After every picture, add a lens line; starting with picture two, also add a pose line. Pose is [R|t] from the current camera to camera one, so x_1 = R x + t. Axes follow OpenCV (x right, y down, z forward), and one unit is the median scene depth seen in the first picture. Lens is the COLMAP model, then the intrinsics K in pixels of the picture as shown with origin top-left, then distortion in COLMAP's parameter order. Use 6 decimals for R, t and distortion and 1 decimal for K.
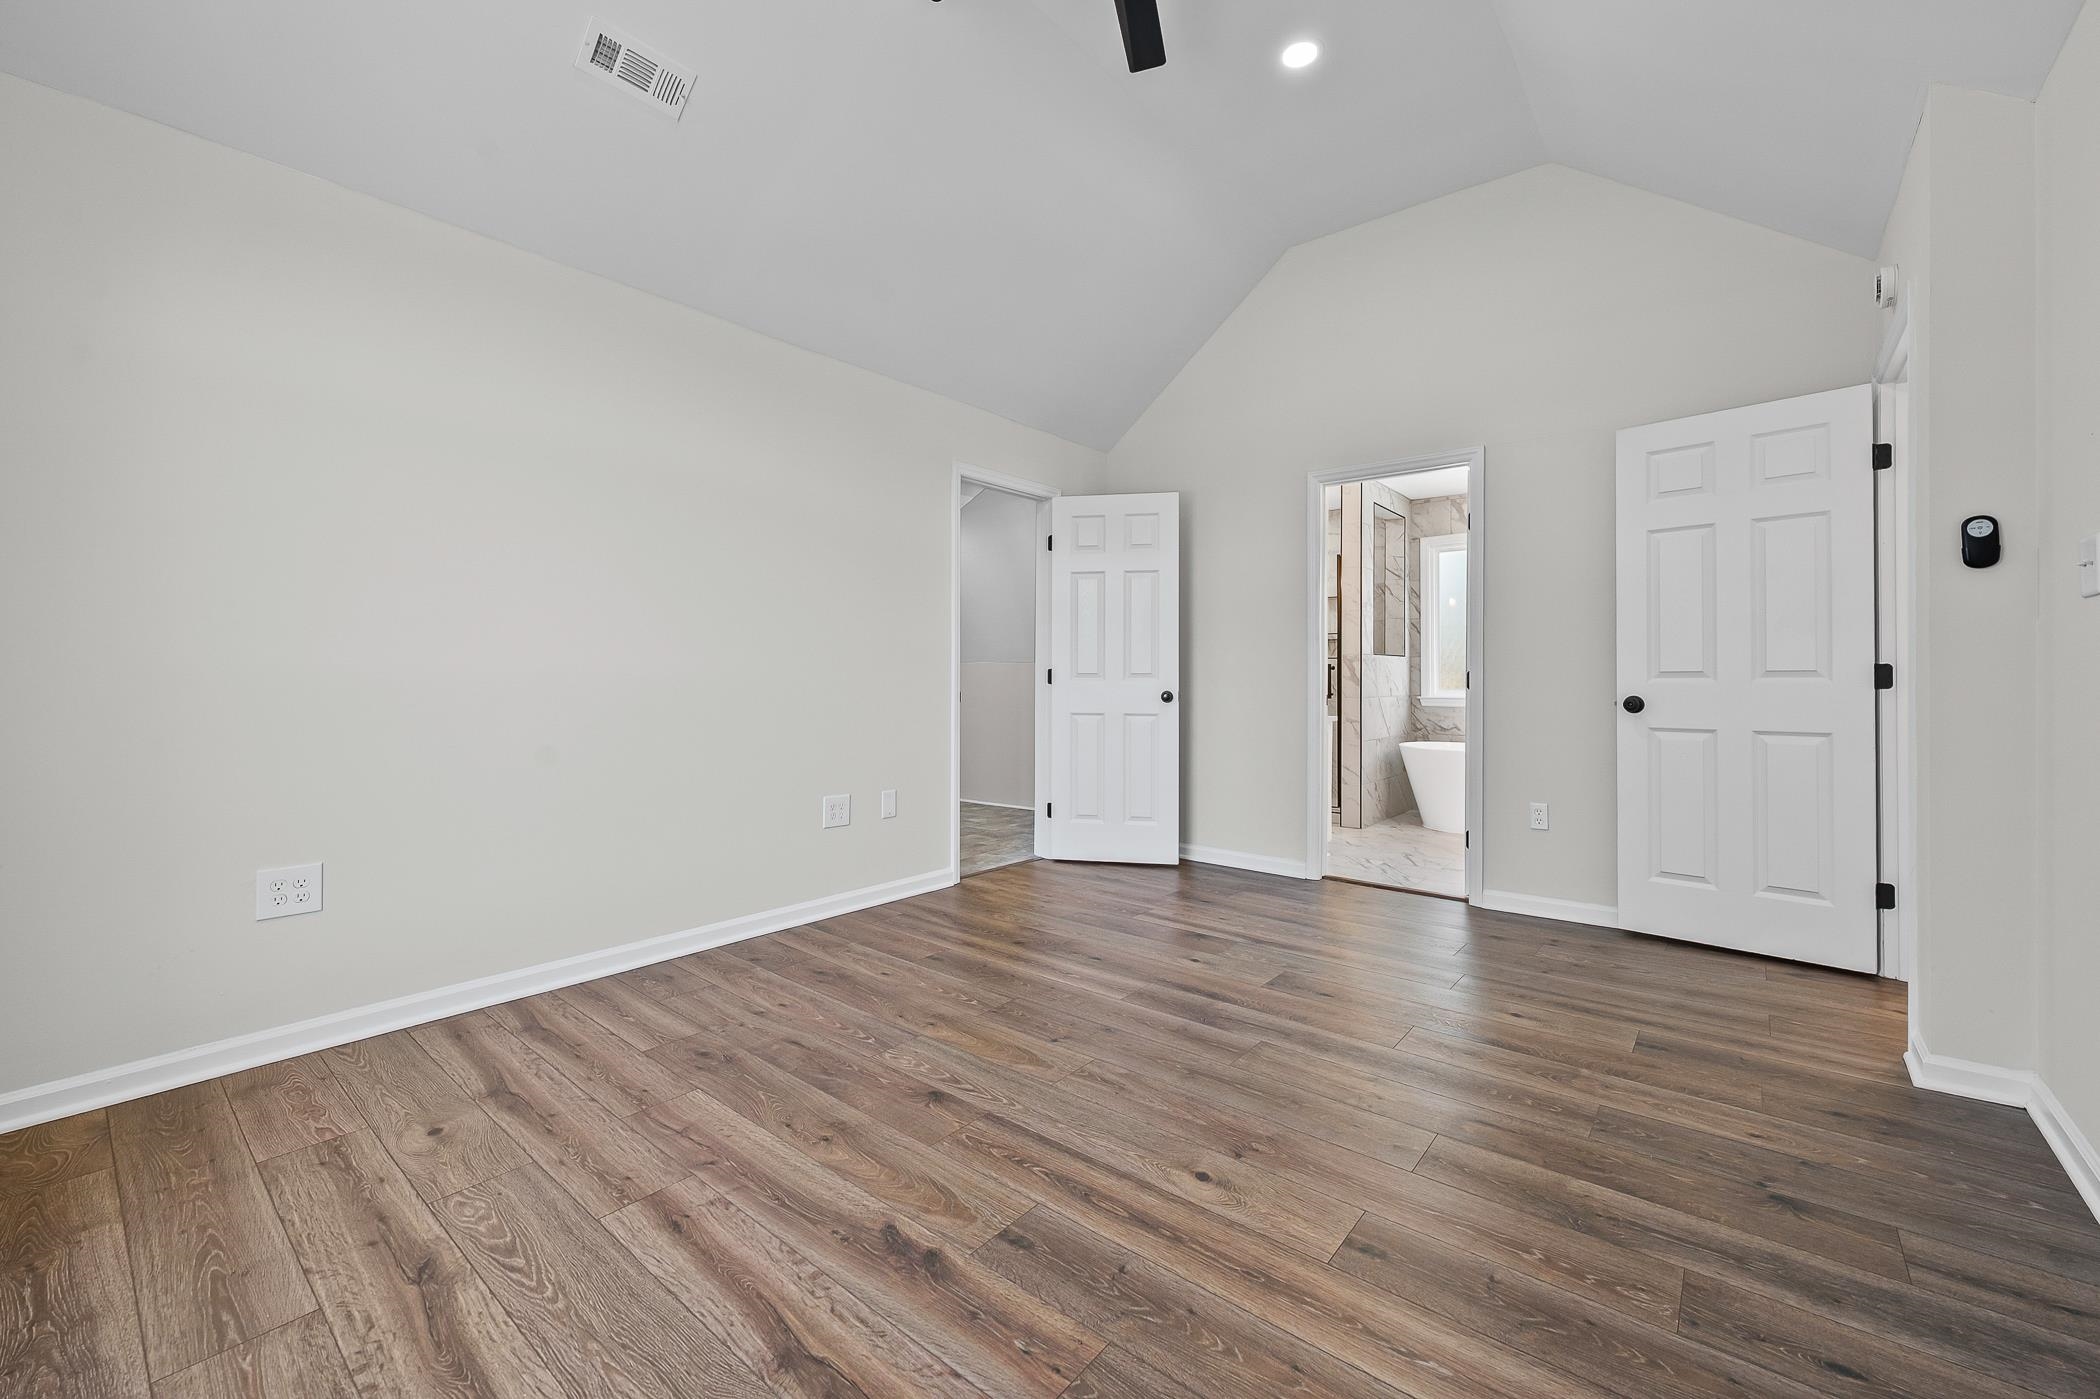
lens RADIAL K [[841.1, 0, 1071.6], [0, 841.1, 678.5], [0, 0, 1]] dist [-0.000818, -0.000163]
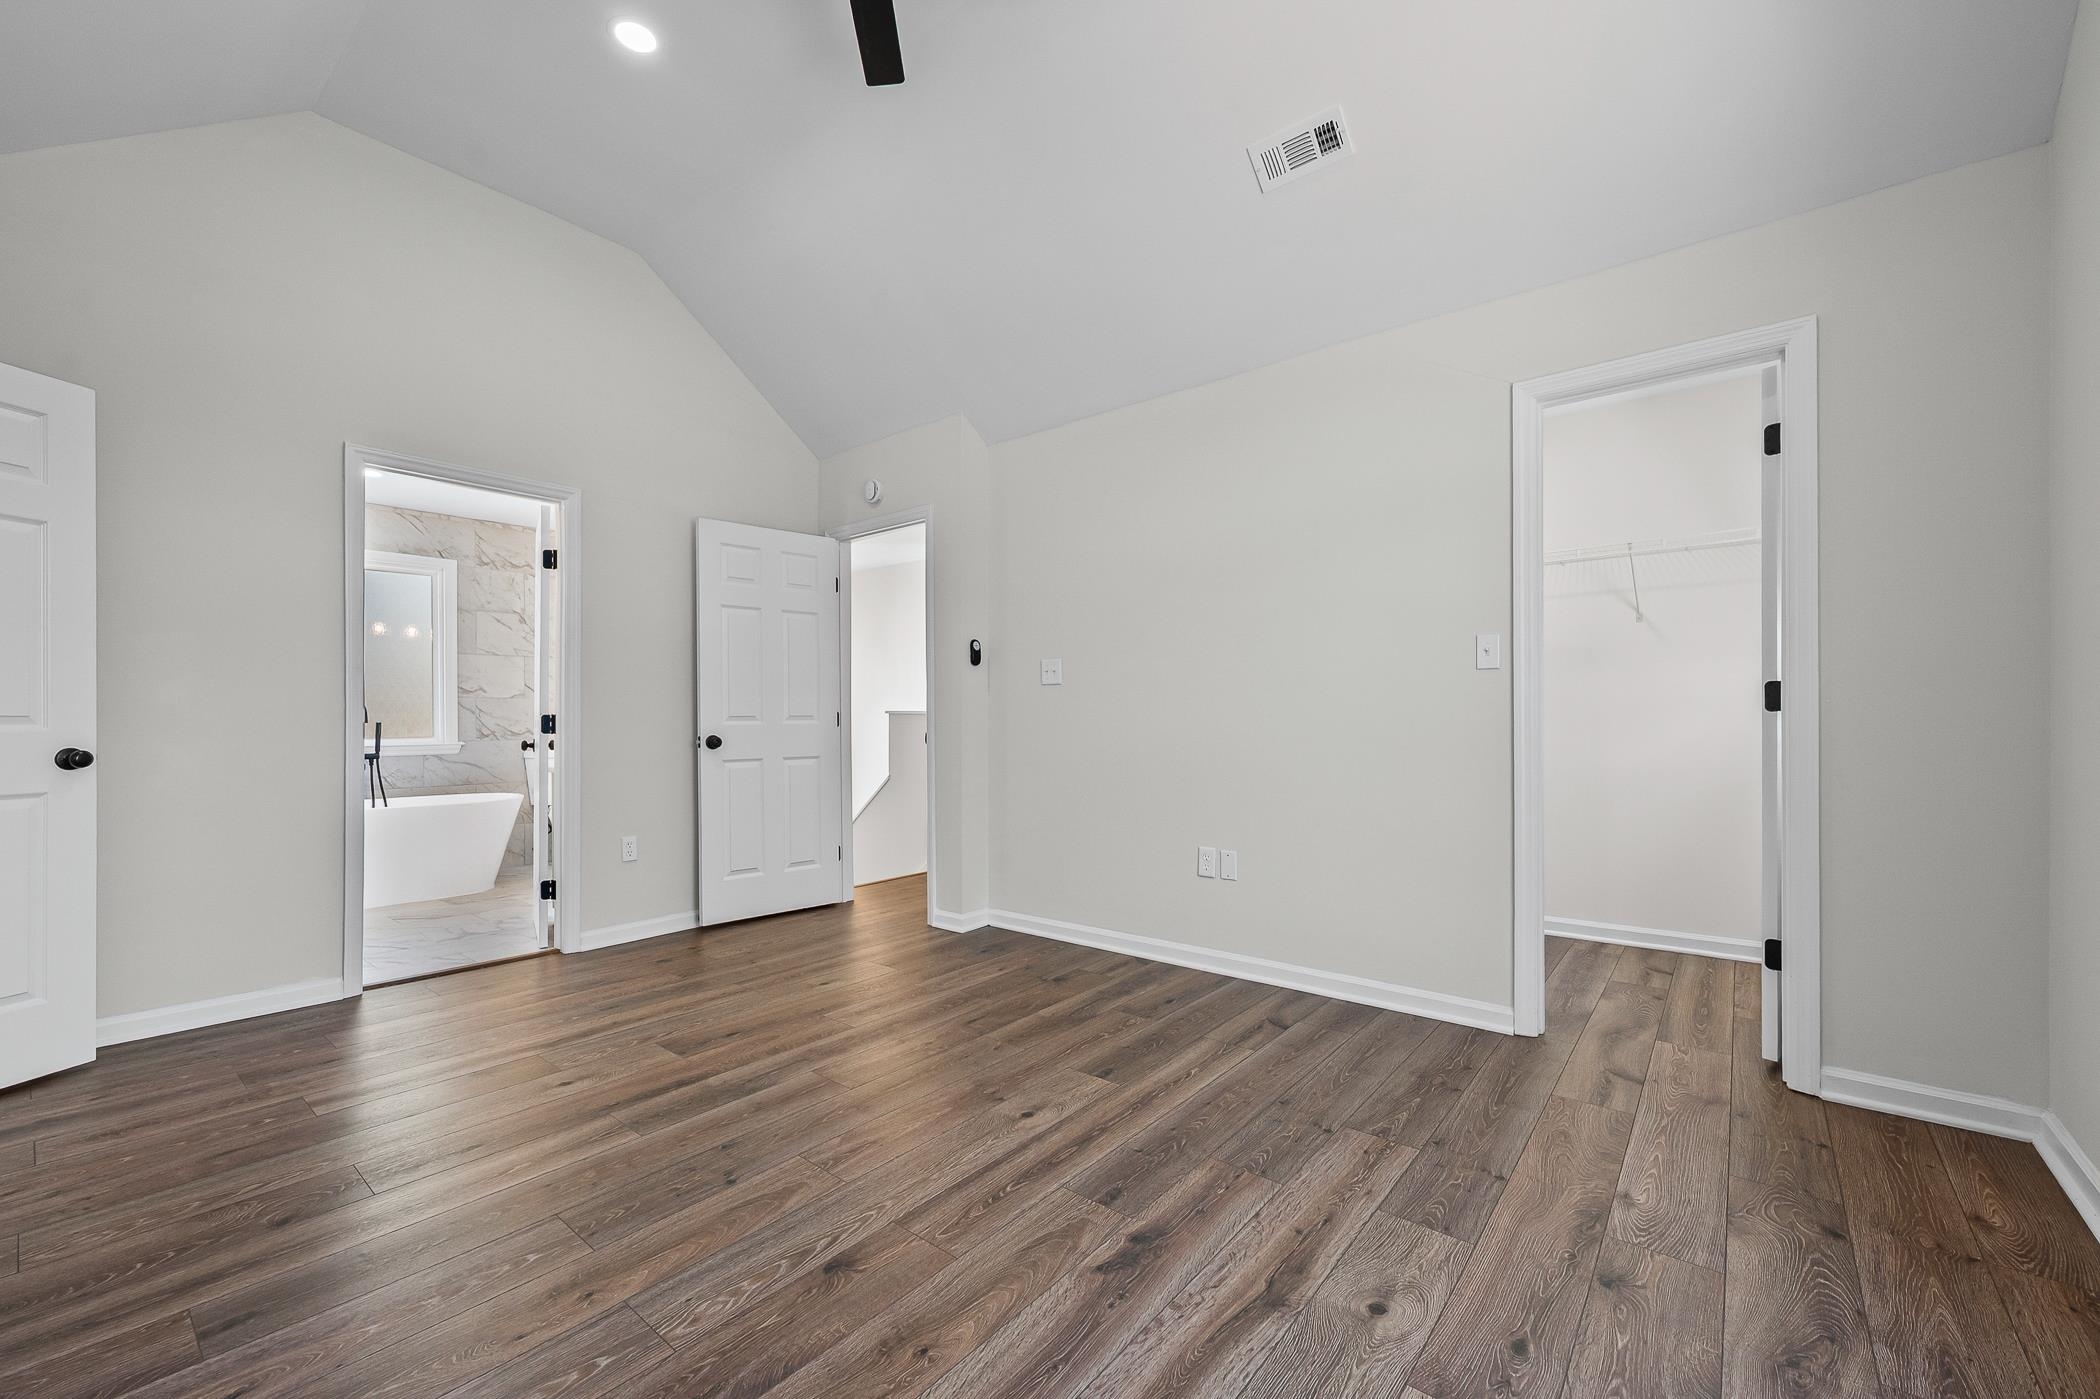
lens RADIAL K [[839.1, 0, 1046.6], [0, 839.1, 711.4], [0, 0, 1]] dist [0.000007, -0.000021]
pose [[0.010805, 0.008244, 0.999908, -0.861536], [0.004255, 0.999957, -0.008290, -0.003981], [-0.999933, 0.004344, 0.010769, 0.738441]]
